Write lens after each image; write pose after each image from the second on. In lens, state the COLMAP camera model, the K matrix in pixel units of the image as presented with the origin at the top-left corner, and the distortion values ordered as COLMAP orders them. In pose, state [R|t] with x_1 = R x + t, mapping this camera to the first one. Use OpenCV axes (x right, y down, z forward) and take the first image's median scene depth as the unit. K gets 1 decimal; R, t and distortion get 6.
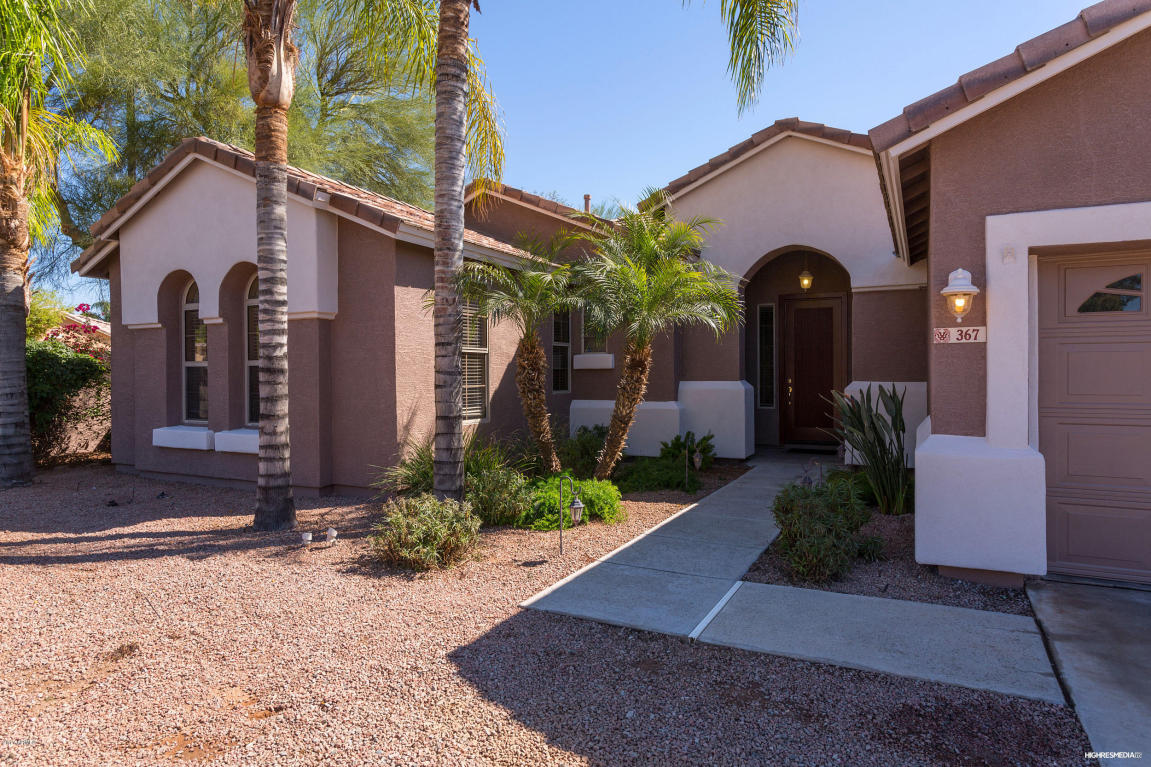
lens RADIAL K [[679.3, 0, 579.9], [0, 679.3, 375.9], [0, 0, 1]] dist [-0.000332, 0.000608]
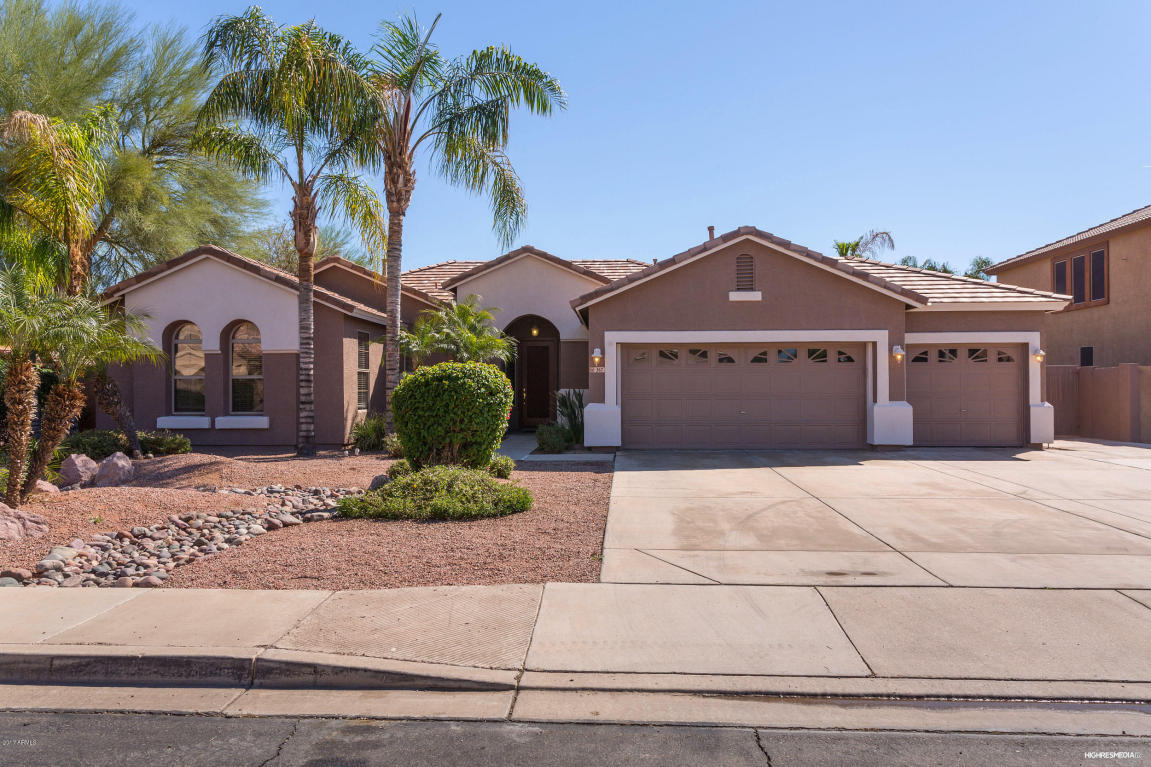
lens RADIAL K [[800.5, 0, 575.5], [0, 800.5, 383.5], [0, 0, 1]] dist [-0.003419, -0.000593]
pose [[0.915635, 0.003774, 0.401993, -0.583116], [0.001604, 0.999914, -0.013041, 0.028208], [-0.402007, 0.012585, 0.915550, -1.348444]]
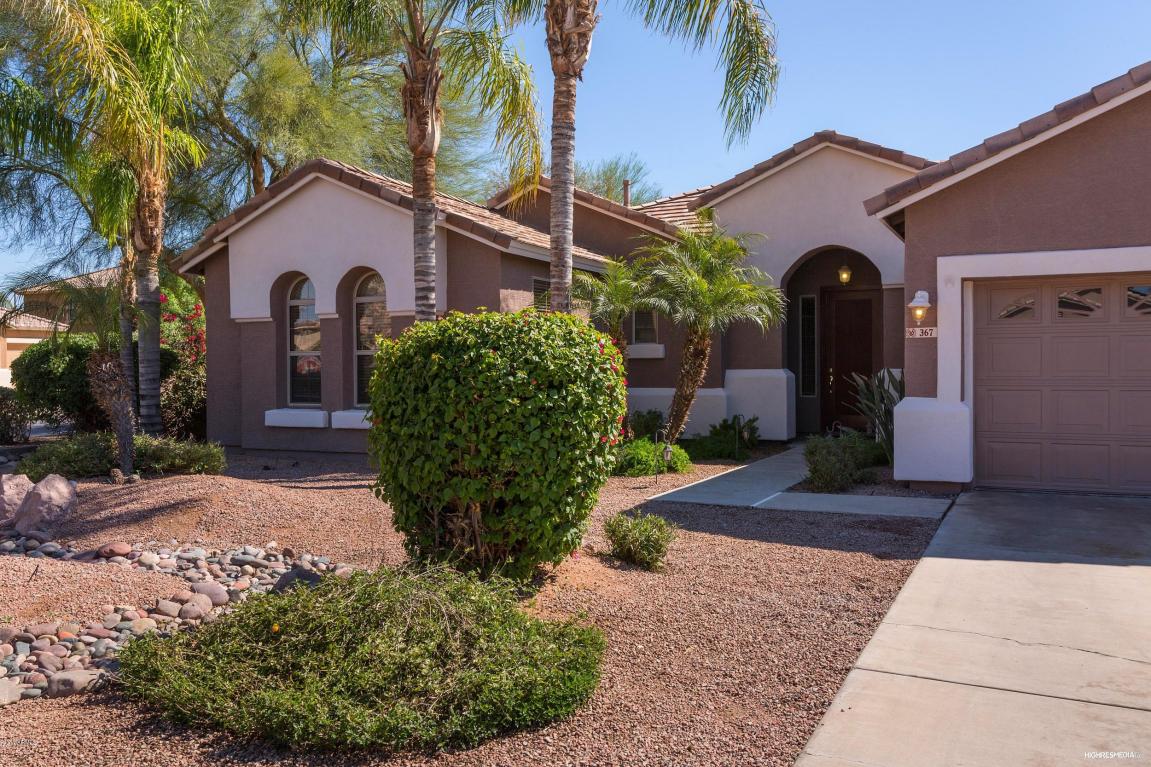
lens RADIAL K [[946.3, 0, 575.5], [0, 946.3, 383.5], [0, 0, 1]] dist [0.014796, 0.004037]
pose [[0.999910, -0.001148, 0.013402, -0.159832], [0.001009, 0.999946, 0.010367, 0.020119], [-0.013413, -0.010353, 0.999856, -0.707366]]
